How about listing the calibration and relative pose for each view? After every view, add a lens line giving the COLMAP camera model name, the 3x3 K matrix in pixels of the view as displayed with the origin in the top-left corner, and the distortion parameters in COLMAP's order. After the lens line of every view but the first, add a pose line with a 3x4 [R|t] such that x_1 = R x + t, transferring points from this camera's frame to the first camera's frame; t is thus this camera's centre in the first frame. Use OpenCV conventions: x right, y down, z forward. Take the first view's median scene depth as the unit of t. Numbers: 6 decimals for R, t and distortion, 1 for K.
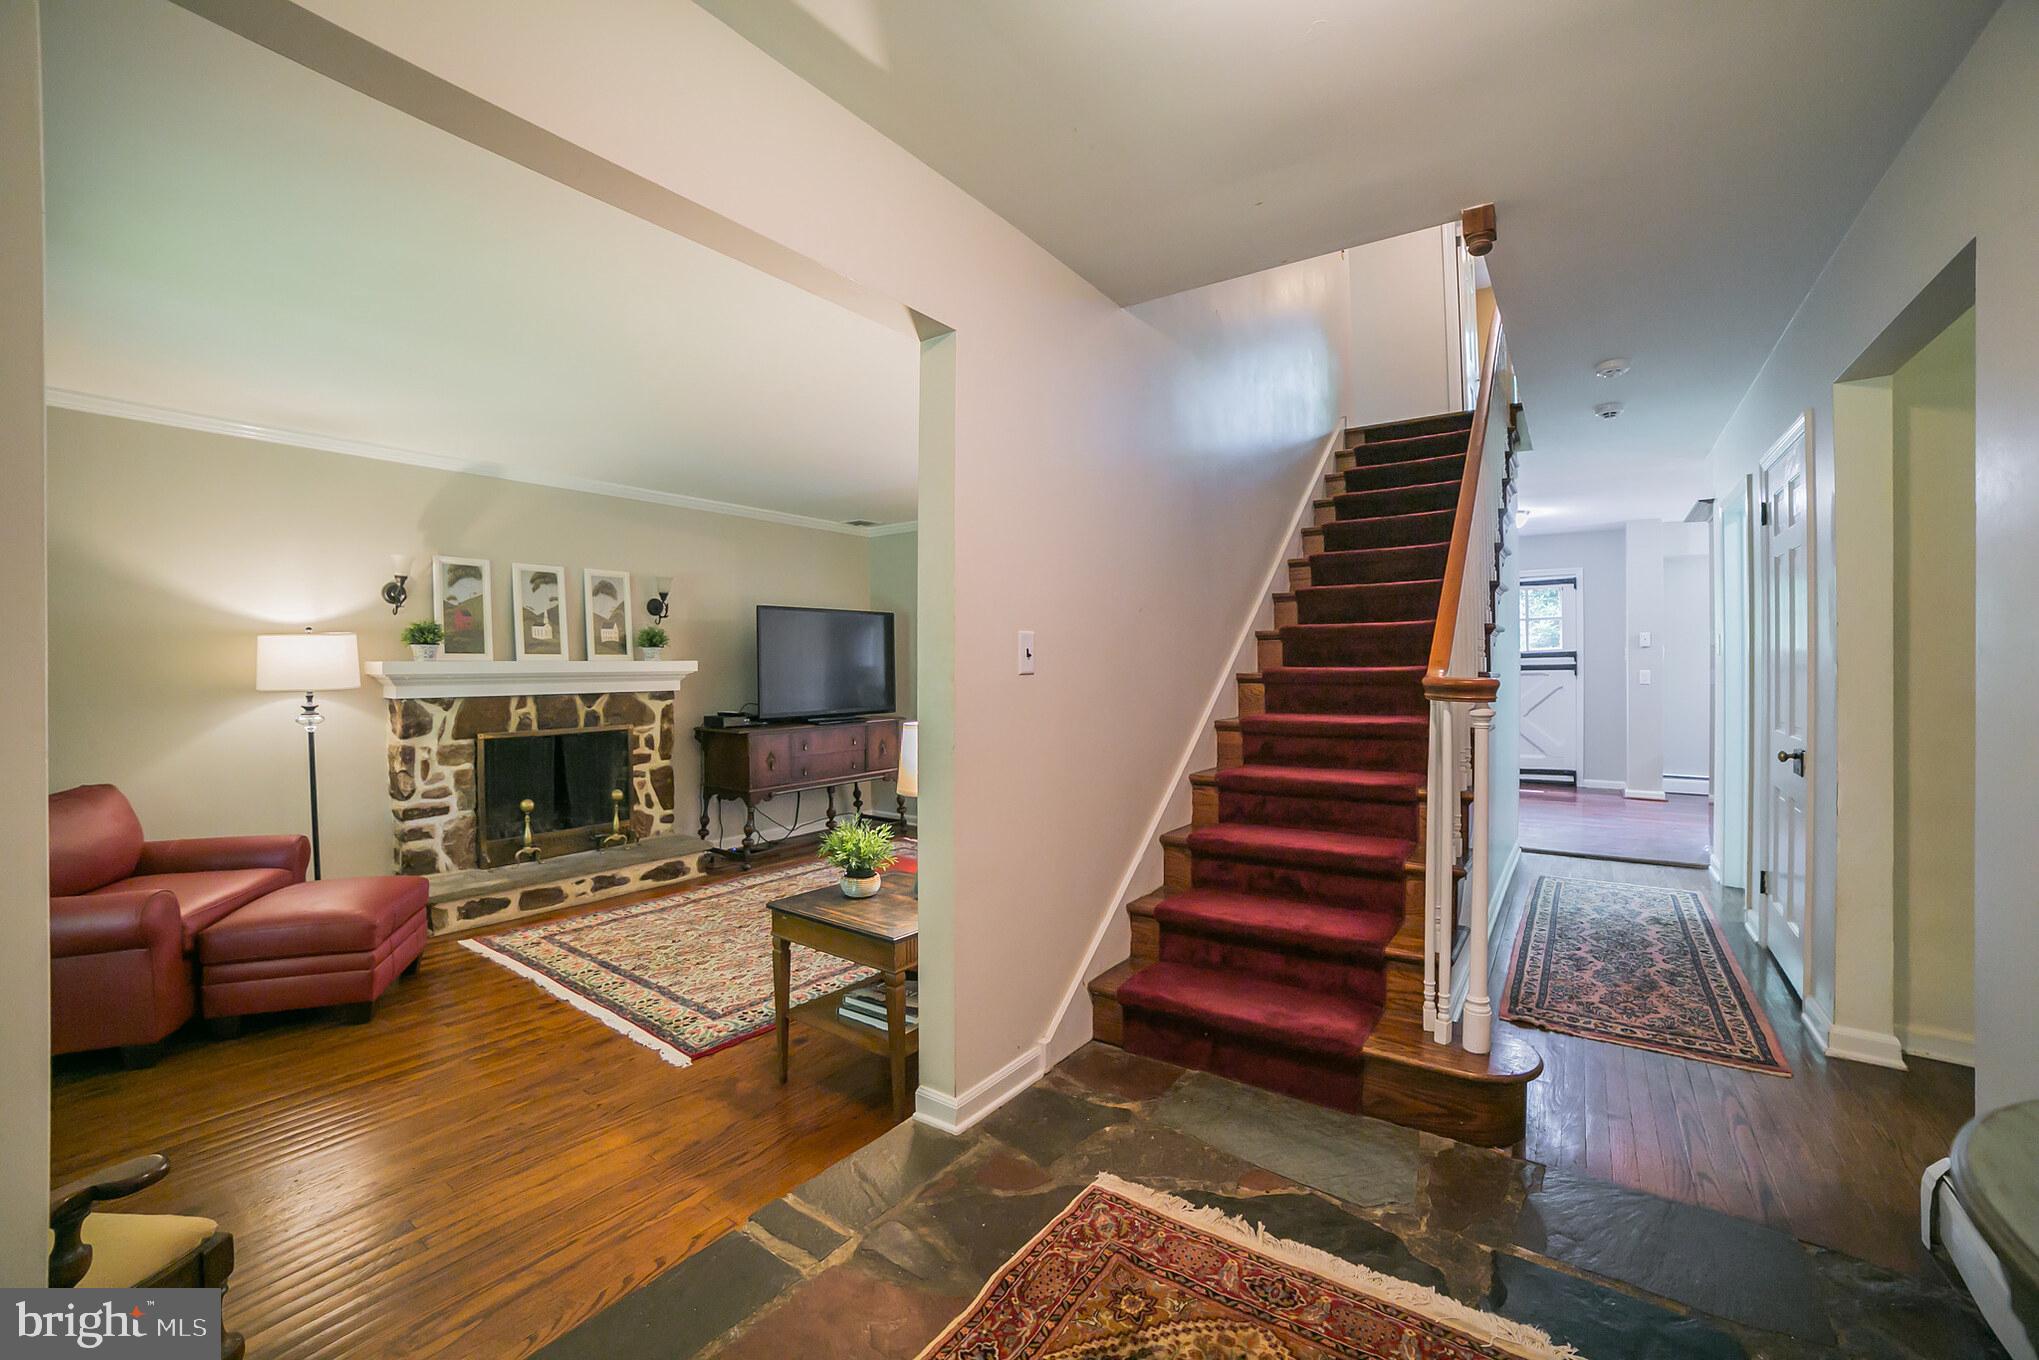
lens RADIAL K [[816.4, 0, 1019.4], [0, 816.4, 672.0], [0, 0, 1]] dist [-0.093380, 0.029979]
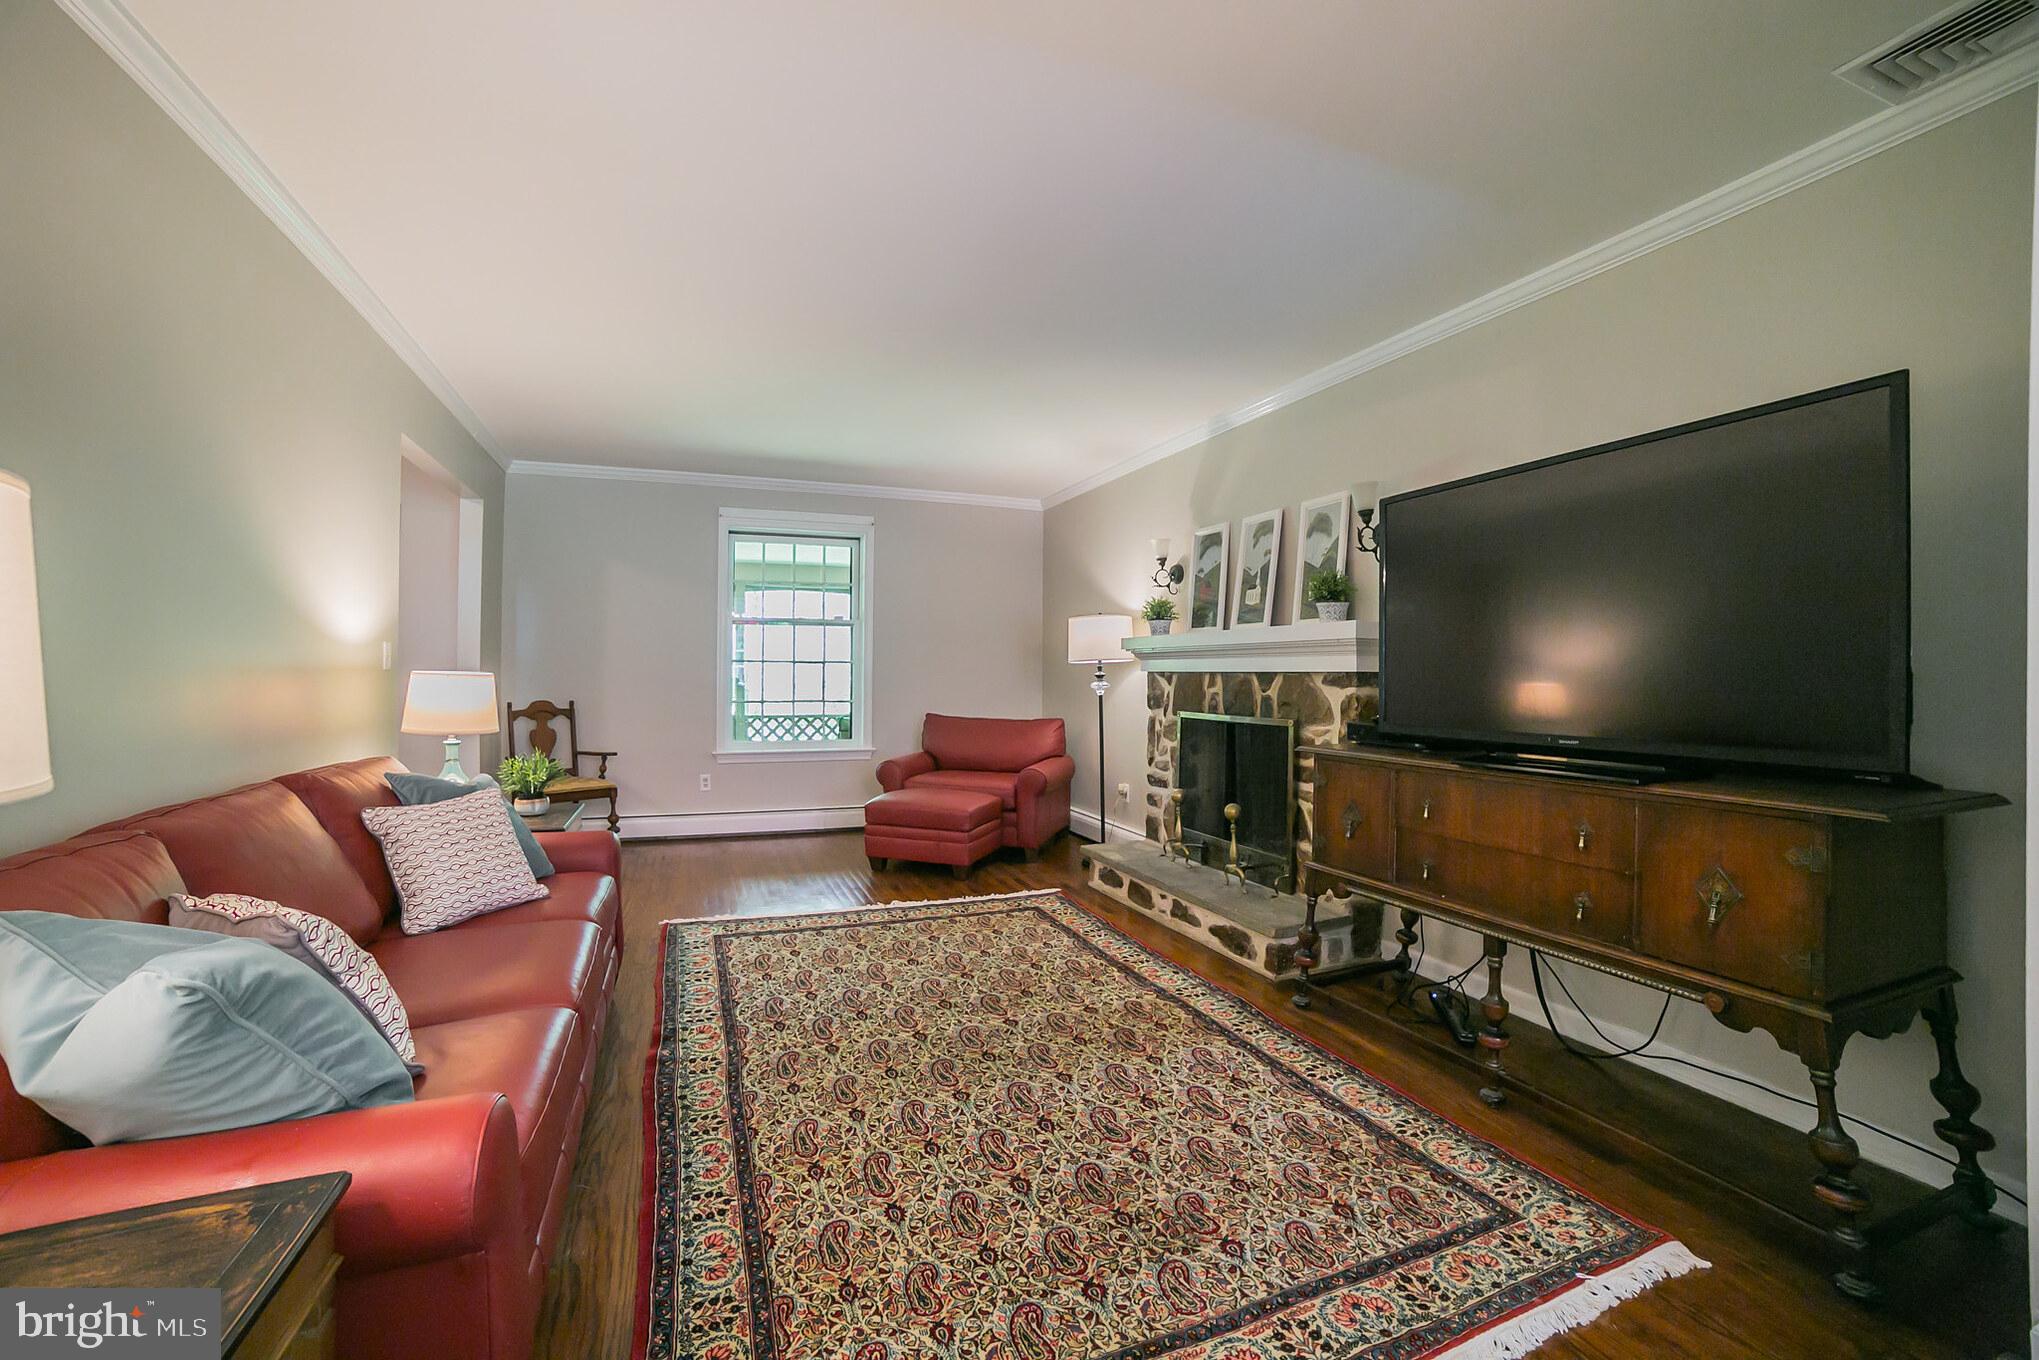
lens RADIAL K [[826.6, 0, 1025.8], [0, 826.6, 663.5], [0, 0, 1]] dist [-0.116411, 0.037458]
pose [[-0.530771, -0.008543, -0.847472, 0.256008], [-0.011079, 0.999934, -0.003141, 0.026508], [0.847443, 0.007722, -0.530830, 1.372791]]
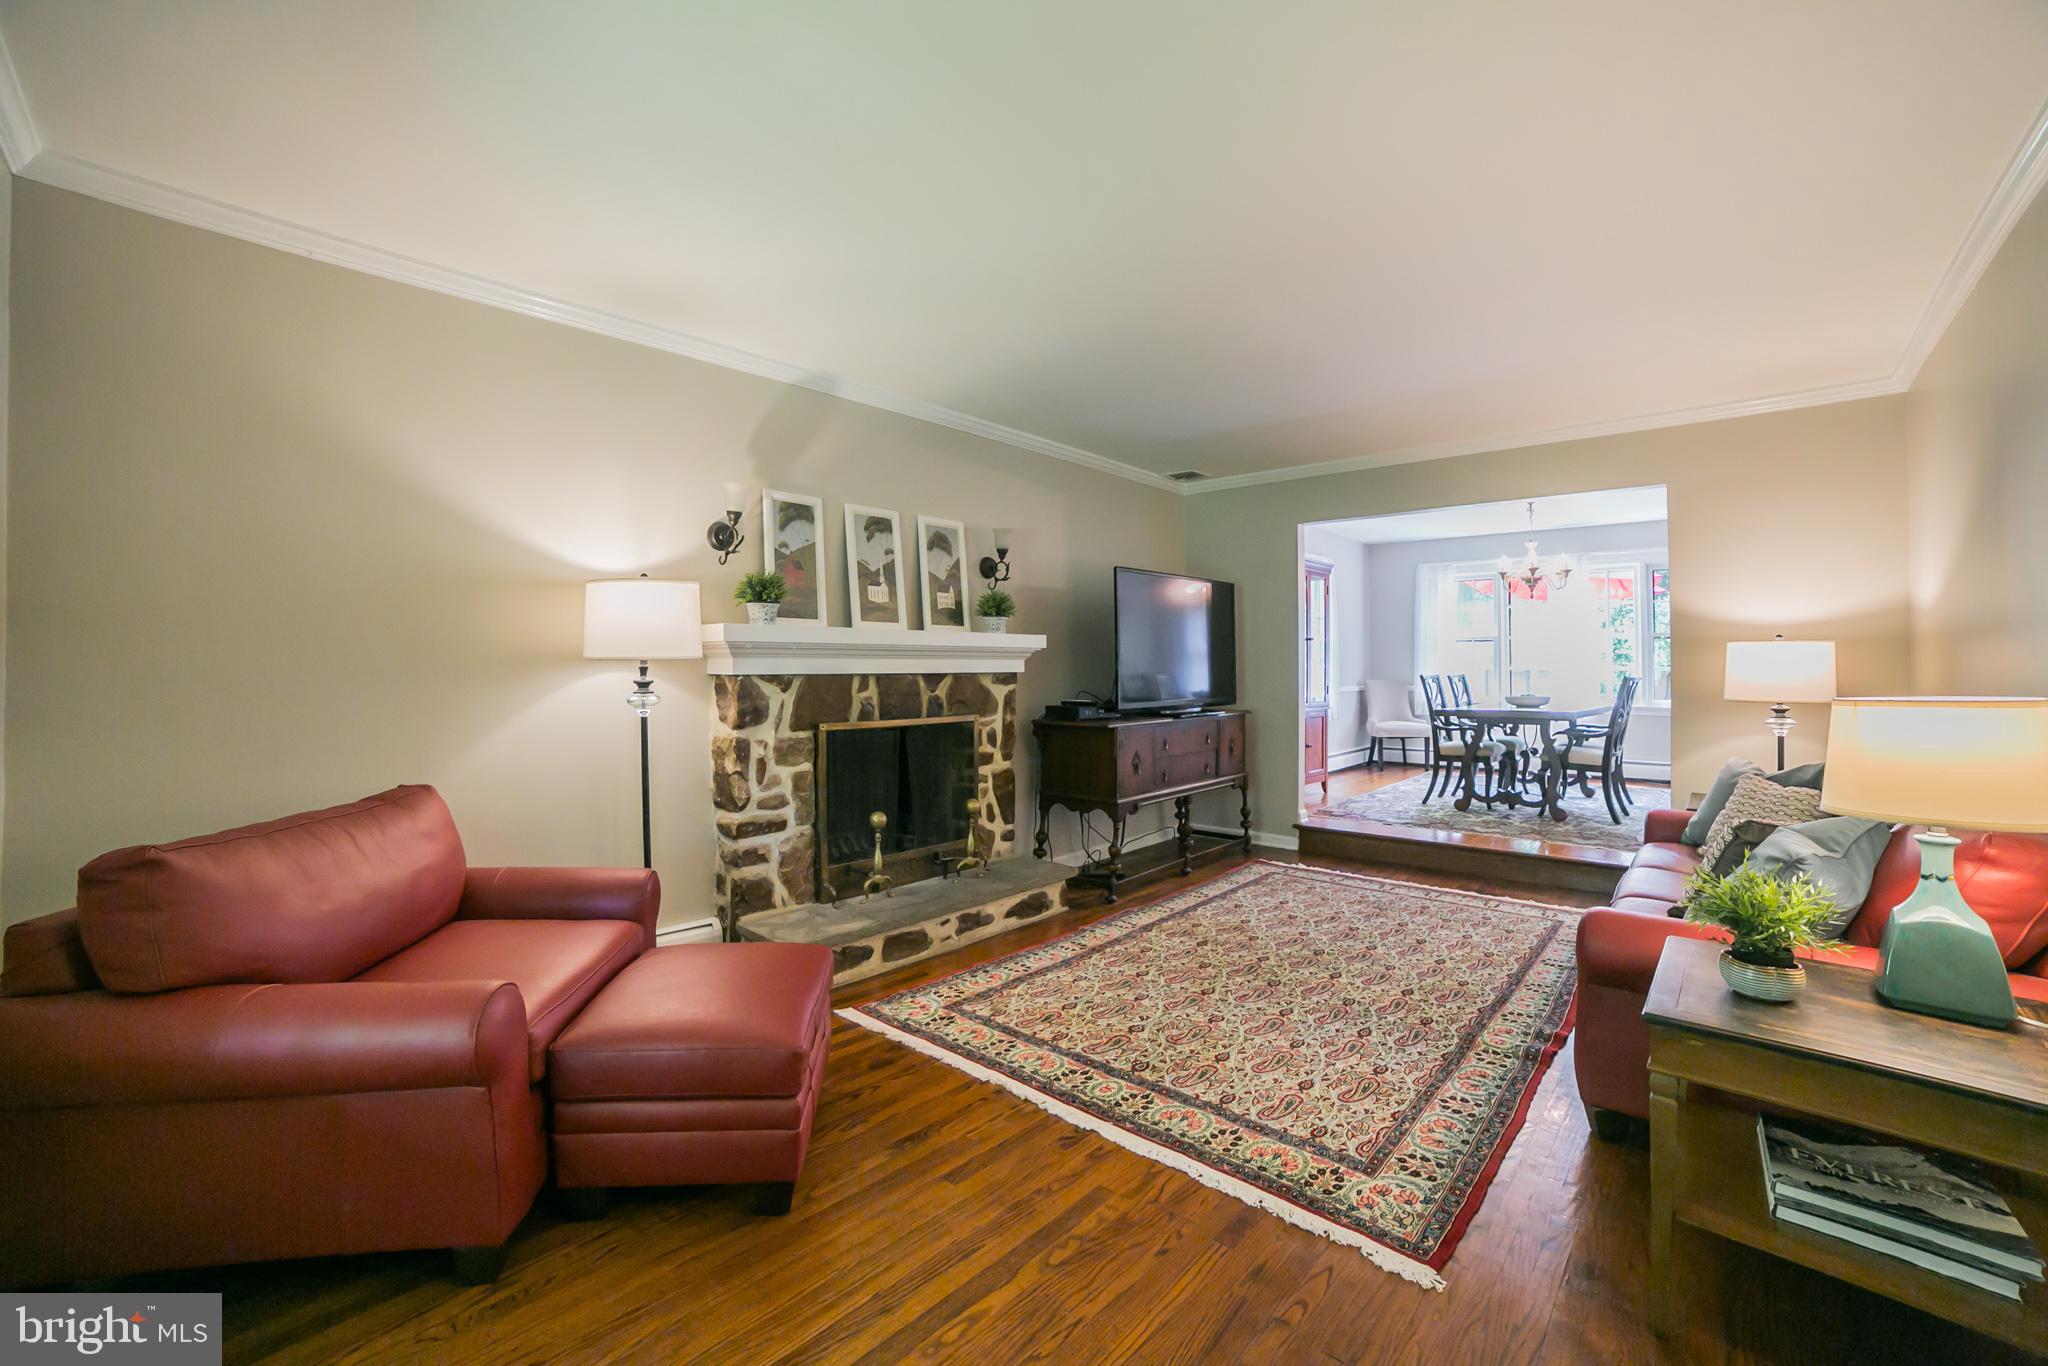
lens RADIAL K [[830.3, 0, 1030.3], [0, 830.3, 666.5], [0, 0, 1]] dist [-0.116411, 0.037458]
pose [[0.993198, 0.003602, -0.116382, -0.397658], [-0.004609, 0.999954, -0.008379, 0.029424], [0.116346, 0.008858, 0.993169, 0.240104]]
